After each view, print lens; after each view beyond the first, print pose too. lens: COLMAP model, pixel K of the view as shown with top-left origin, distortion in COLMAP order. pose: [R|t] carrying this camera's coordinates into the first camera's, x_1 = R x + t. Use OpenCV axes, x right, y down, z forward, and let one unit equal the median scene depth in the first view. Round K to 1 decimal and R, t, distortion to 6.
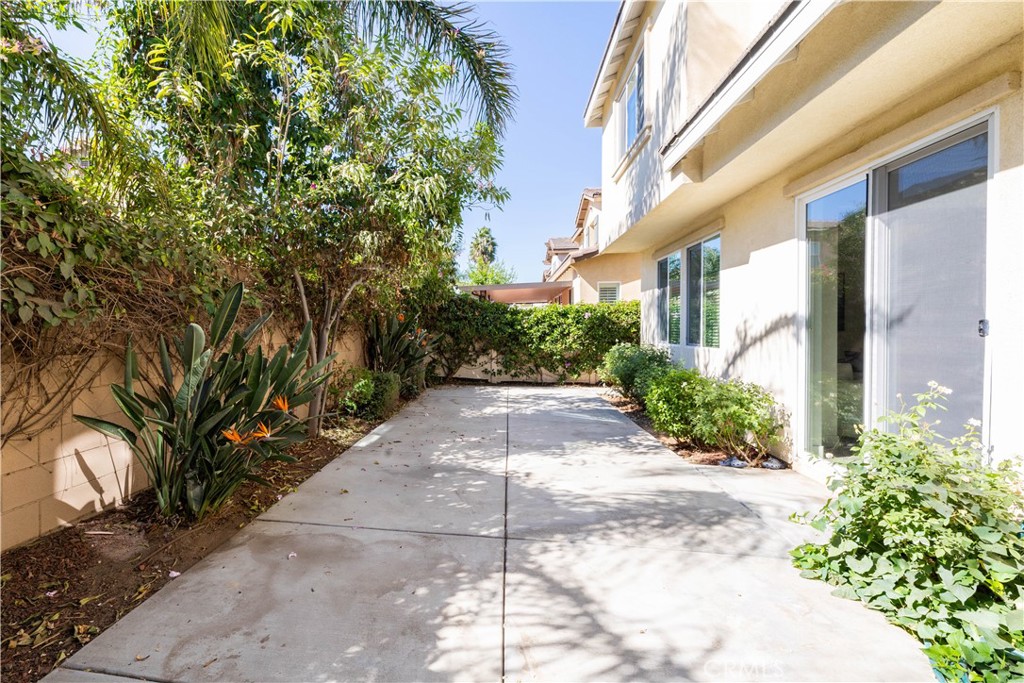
lens RADIAL K [[438.4, 0, 510.9], [0, 438.4, 336.7], [0, 0, 1]] dist [0.004398, -0.000115]
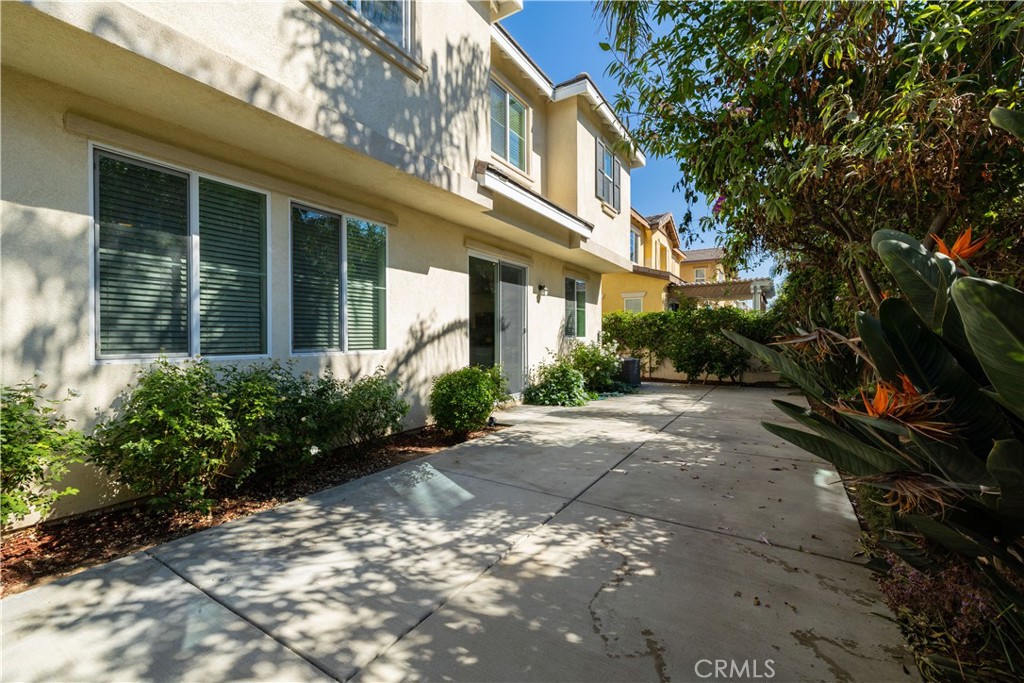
lens RADIAL K [[438.4, 0, 508.9], [0, 438.4, 341.7], [0, 0, 1]] dist [0.004398, -0.000115]
pose [[-0.846913, -0.003248, 0.531721, -0.277813], [0.012836, 0.999565, 0.026550, -0.012093], [-0.531576, 0.029311, -0.846503, 1.879947]]
